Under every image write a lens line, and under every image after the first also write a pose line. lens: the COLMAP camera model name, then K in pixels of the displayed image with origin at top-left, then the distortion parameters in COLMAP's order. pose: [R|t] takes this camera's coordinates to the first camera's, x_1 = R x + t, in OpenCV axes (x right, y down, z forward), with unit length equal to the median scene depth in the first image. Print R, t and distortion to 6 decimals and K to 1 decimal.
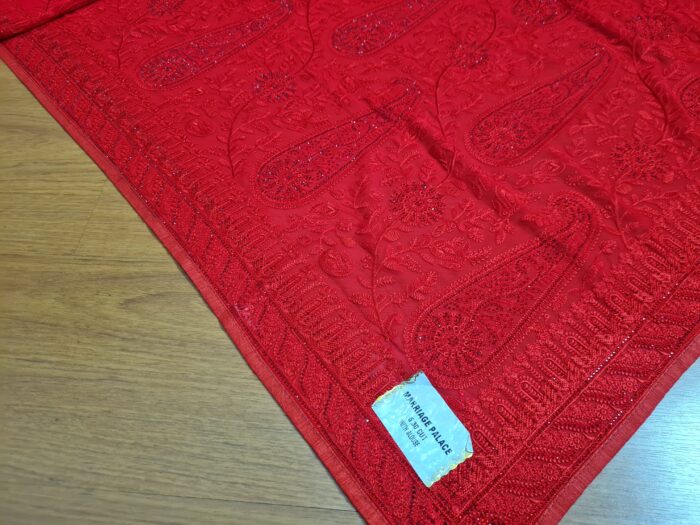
lens RADIAL K [[523.8, 0, 348.6], [0, 523.8, 270.1], [0, 0, 1]] dist [0.007947, -0.008166]
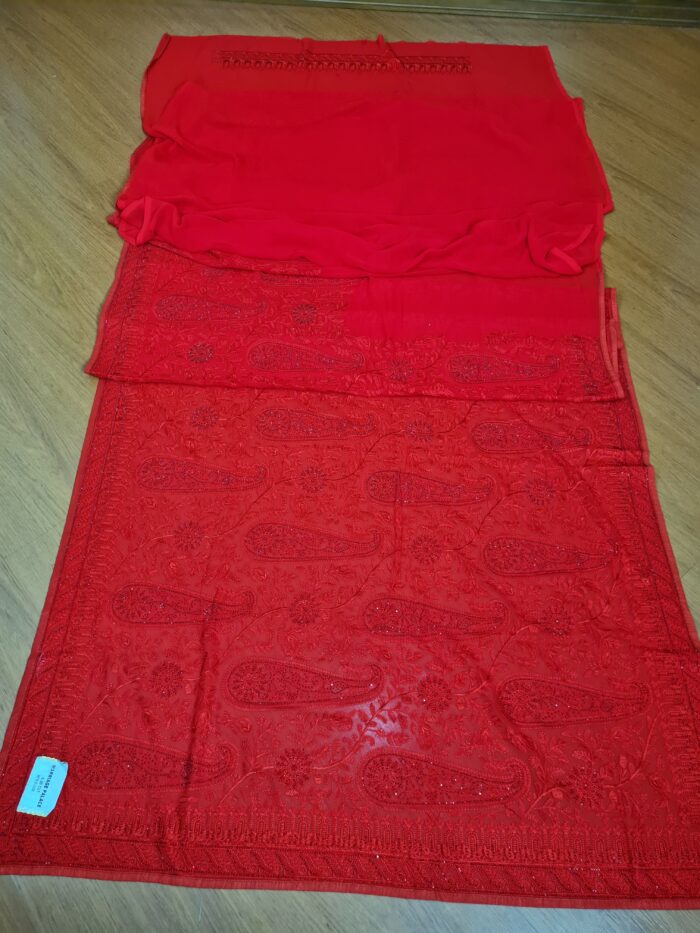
lens RADIAL K [[698.2, 0, 323.3], [0, 698.2, 470.4], [0, 0, 1]] dist [0.007947, -0.008166]
pose [[0.698088, 0.628005, -0.343924, 0.864605], [-0.612915, 0.772433, 0.166381, -1.353521], [0.370146, 0.094648, 0.924139, -0.810169]]
